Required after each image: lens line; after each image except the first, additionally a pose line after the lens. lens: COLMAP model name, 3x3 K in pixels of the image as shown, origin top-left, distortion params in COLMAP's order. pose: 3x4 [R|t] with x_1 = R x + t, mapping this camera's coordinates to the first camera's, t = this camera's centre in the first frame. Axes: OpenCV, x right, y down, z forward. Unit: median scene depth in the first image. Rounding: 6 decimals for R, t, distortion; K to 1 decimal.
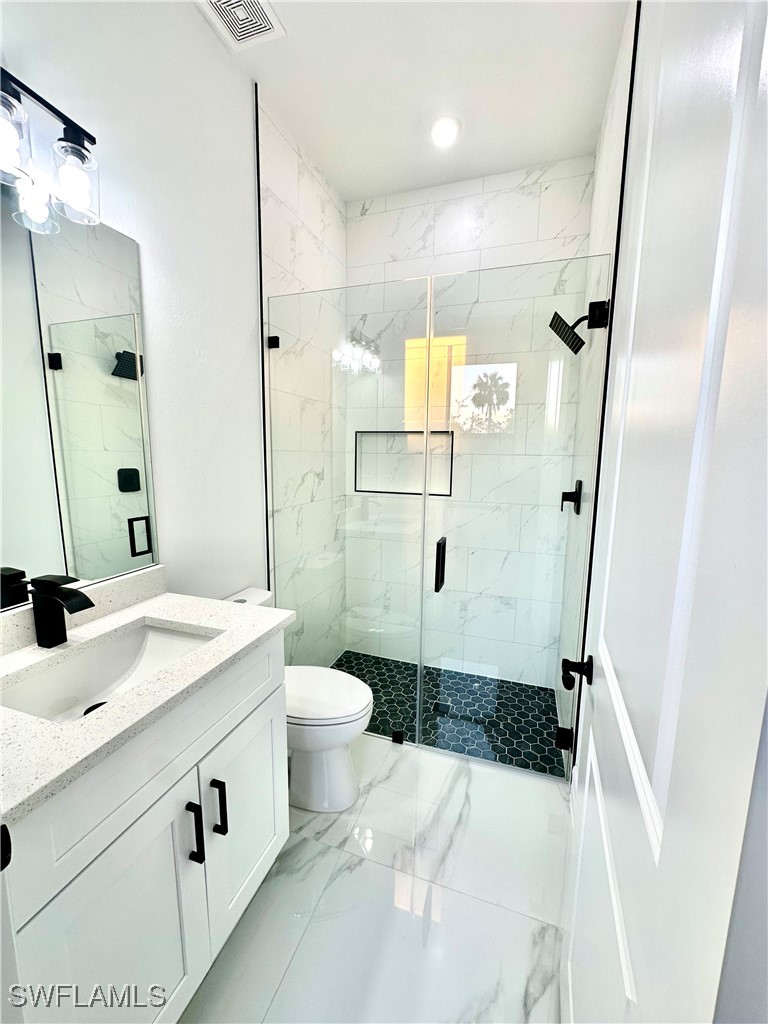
lens RADIAL K [[410.5, 0, 384.0], [0, 410.5, 512.0], [0, 0, 1]] dist [0.000529, 0.000155]
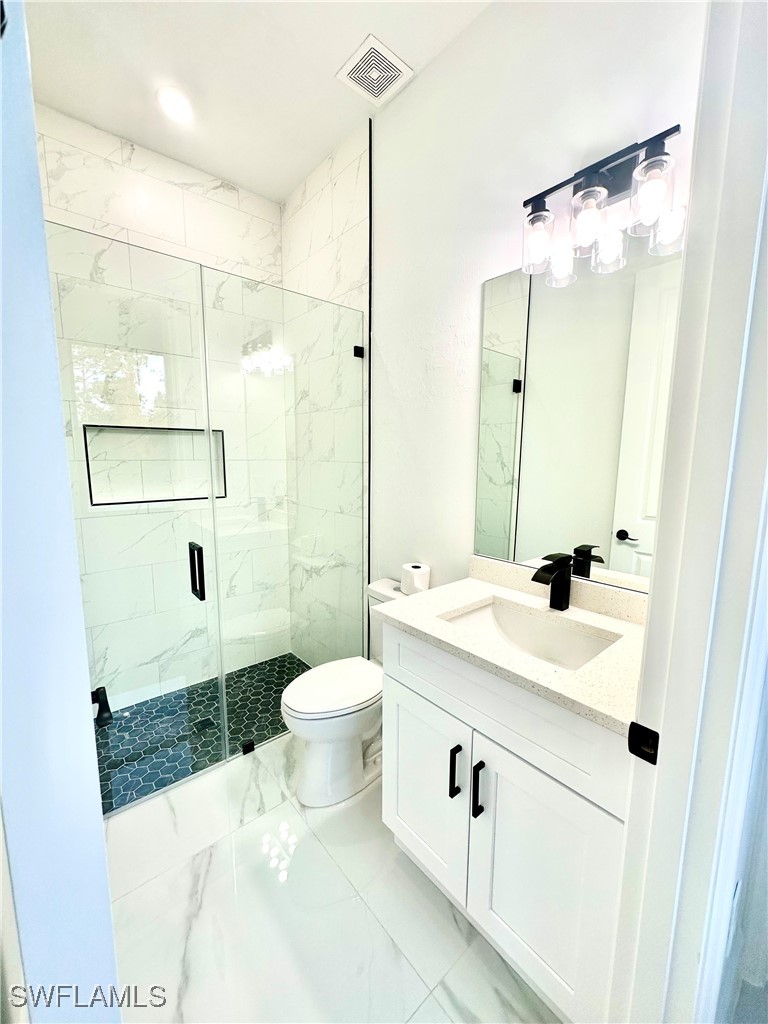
lens RADIAL K [[401.1, 0, 384.0], [0, 401.1, 512.0], [0, 0, 1]] dist [0.001352, 0.000189]
pose [[0.493160, -0.121913, 0.861354, -0.451537], [0.122921, 0.989963, 0.069738, -0.022740], [-0.861211, 0.071486, 0.503196, 0.165771]]
